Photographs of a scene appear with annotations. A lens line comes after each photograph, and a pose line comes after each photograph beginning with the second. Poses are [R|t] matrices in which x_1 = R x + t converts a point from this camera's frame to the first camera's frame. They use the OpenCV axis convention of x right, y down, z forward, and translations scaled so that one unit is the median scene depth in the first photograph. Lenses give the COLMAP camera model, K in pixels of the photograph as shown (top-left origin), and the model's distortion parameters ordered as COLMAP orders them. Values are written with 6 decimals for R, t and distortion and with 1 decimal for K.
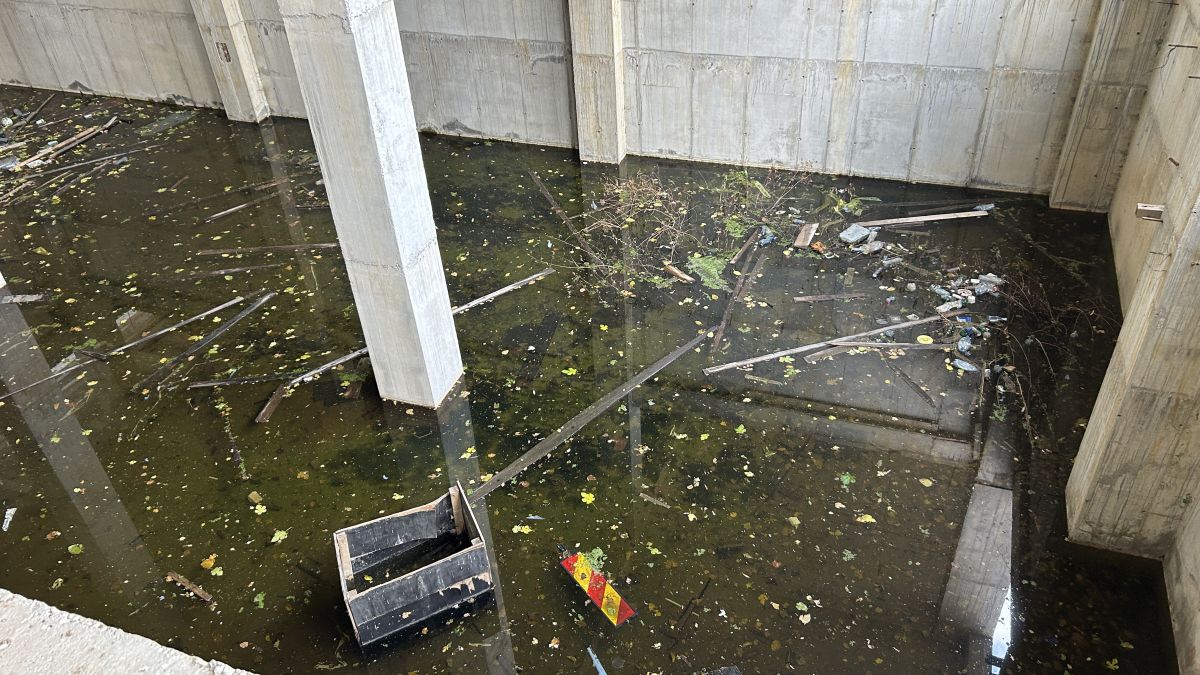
lens RADIAL K [[924.8, 0, 600.0], [0, 924.8, 337.5], [0, 0, 1]] dist [0.045674, -0.032976]
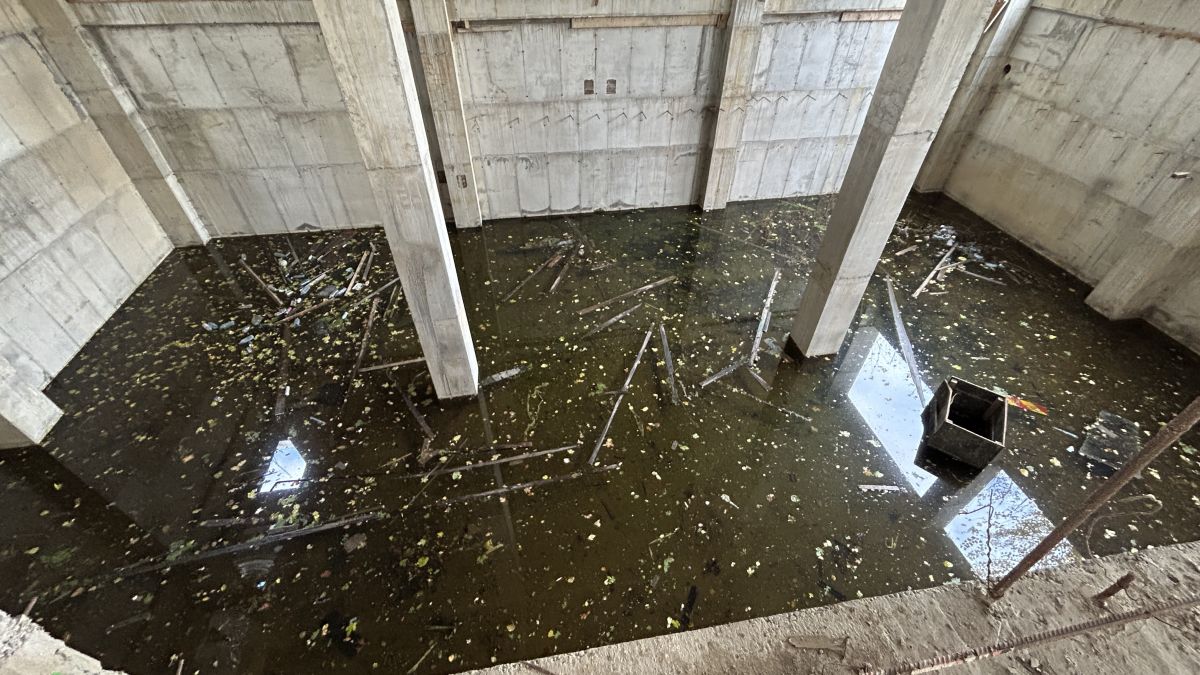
lens RADIAL K [[488.4, 0, 600.0], [0, 488.4, 337.5], [0, 0, 1]] dist [-0.001013, -0.000134]
pose [[0.868847, -0.279069, 0.408932, -0.622165], [0.248802, 0.960235, 0.126674, -0.121415], [-0.428022, -0.008317, 0.903730, 0.231991]]
